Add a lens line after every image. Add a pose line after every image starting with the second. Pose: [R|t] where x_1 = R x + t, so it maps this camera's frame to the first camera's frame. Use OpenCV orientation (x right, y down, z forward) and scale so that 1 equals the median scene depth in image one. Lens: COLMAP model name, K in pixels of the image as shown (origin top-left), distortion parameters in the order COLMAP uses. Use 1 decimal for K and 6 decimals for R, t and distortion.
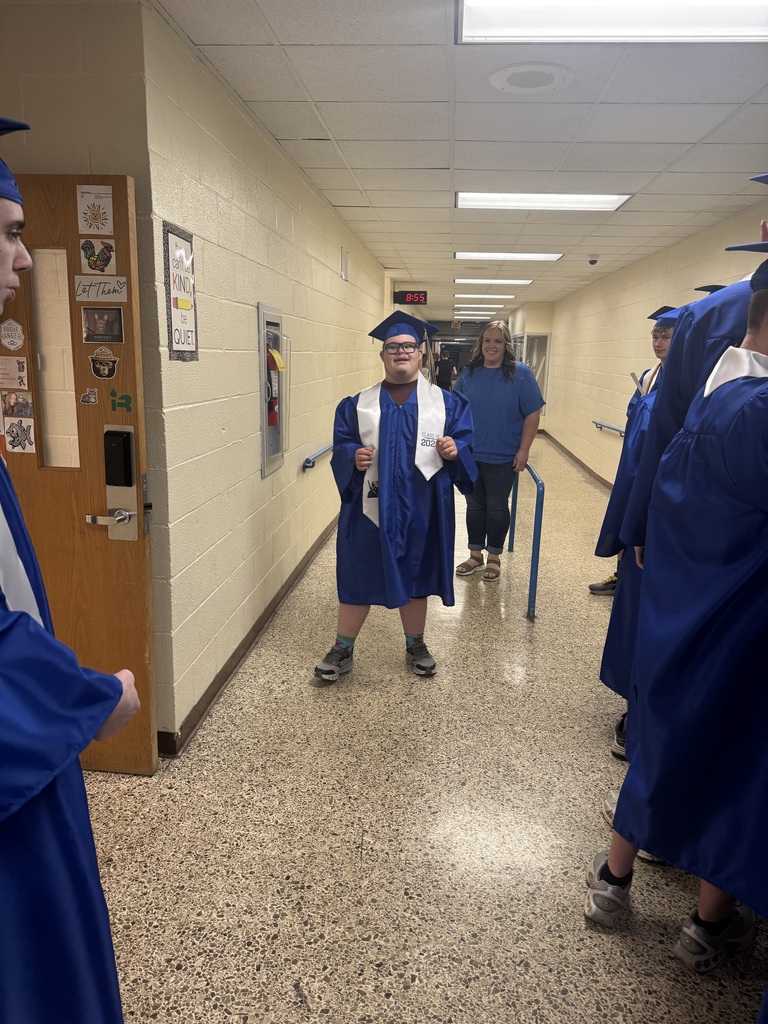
lens RADIAL K [[716.2, 0, 384.6], [0, 716.2, 512.9], [0, 0, 1]] dist [-0.004389, -0.001377]
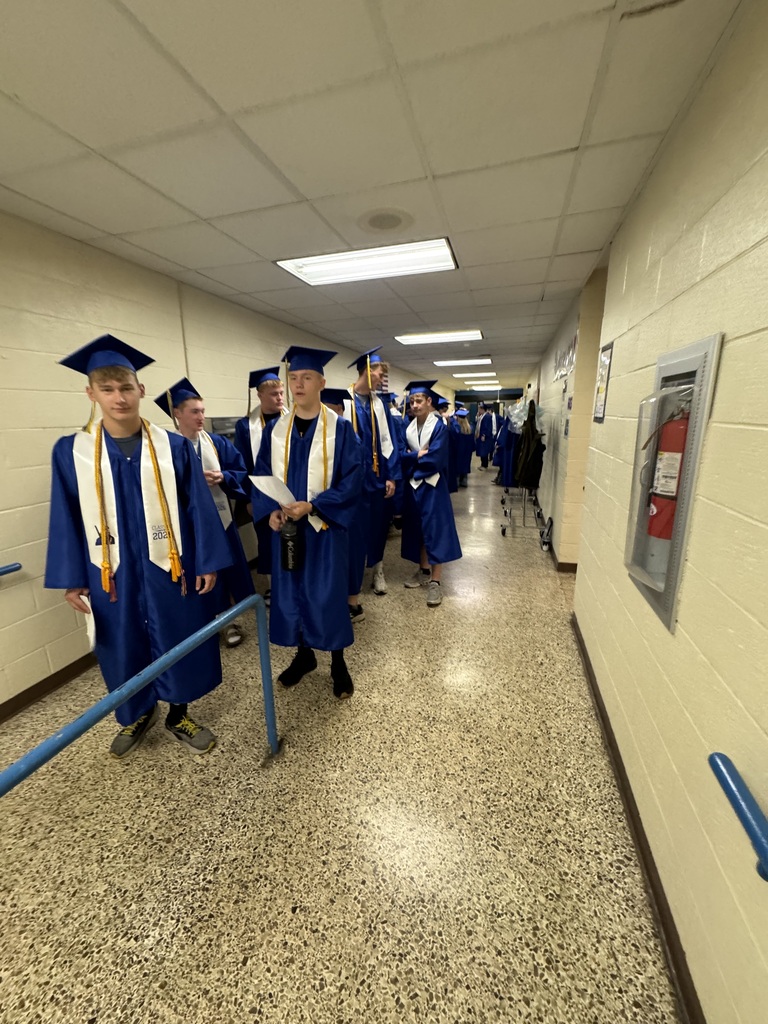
lens RADIAL K [[411.4, 0, 385.2], [0, 411.4, 507.1], [0, 0, 1]] dist [0.001057, 0.000041]
pose [[-0.981382, -0.058604, 0.182906, 0.021859], [0.027848, 0.898832, 0.437407, -0.361026], [-0.190035, 0.434357, -0.880466, 1.554809]]
